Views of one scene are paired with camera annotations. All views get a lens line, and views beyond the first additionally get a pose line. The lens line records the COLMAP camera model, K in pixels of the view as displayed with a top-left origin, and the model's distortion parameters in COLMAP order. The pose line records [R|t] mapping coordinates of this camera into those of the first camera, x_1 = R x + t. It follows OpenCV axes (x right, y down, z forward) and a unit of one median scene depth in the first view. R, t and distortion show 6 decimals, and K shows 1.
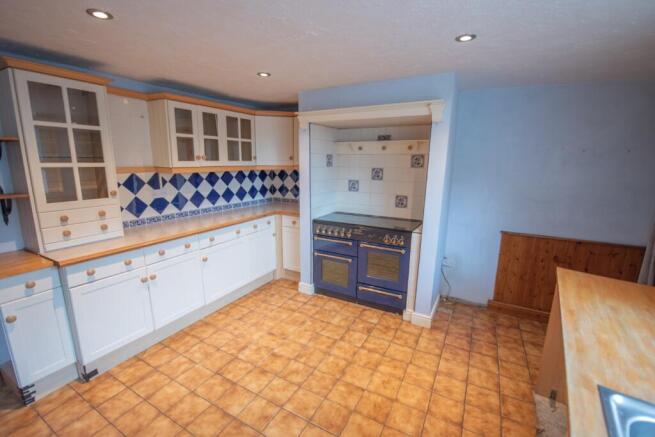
lens RADIAL K [[289.9, 0, 323.9], [0, 289.9, 217.5], [0, 0, 1]] dist [-0.017096, 0.000095]
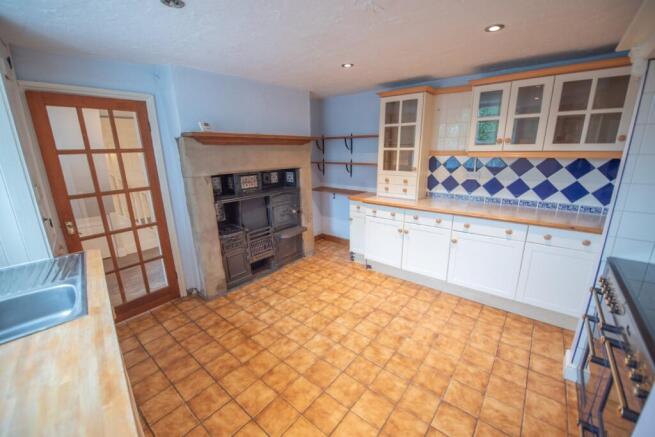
lens RADIAL K [[263.4, 0, 326.6], [0, 263.4, 219.5], [0, 0, 1]] dist [-0.020390, -0.000706]
pose [[-0.181848, 0.247832, -0.951583, 0.641546], [-0.175483, 0.944005, 0.279393, -0.130072], [0.967542, 0.217794, -0.128175, 0.762294]]
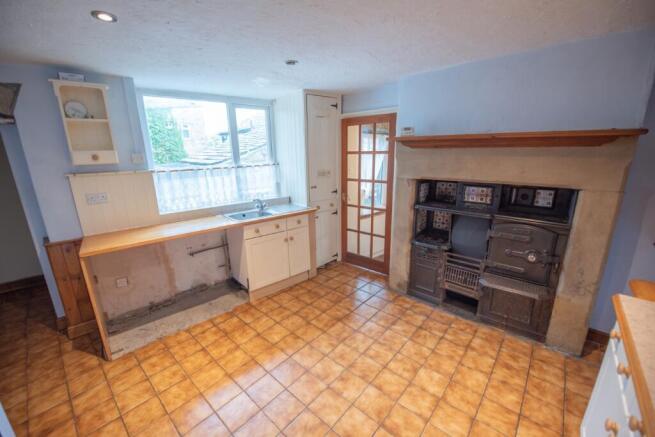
lens RADIAL K [[263.4, 0, 326.0], [0, 263.4, 218.8], [0, 0, 1]] dist [-0.020390, -0.000706]
pose [[-0.975915, -0.048193, 0.212760, -0.244345], [0.049143, 0.901657, 0.429650, -0.252564], [-0.212543, 0.429758, -0.877573, 1.233138]]
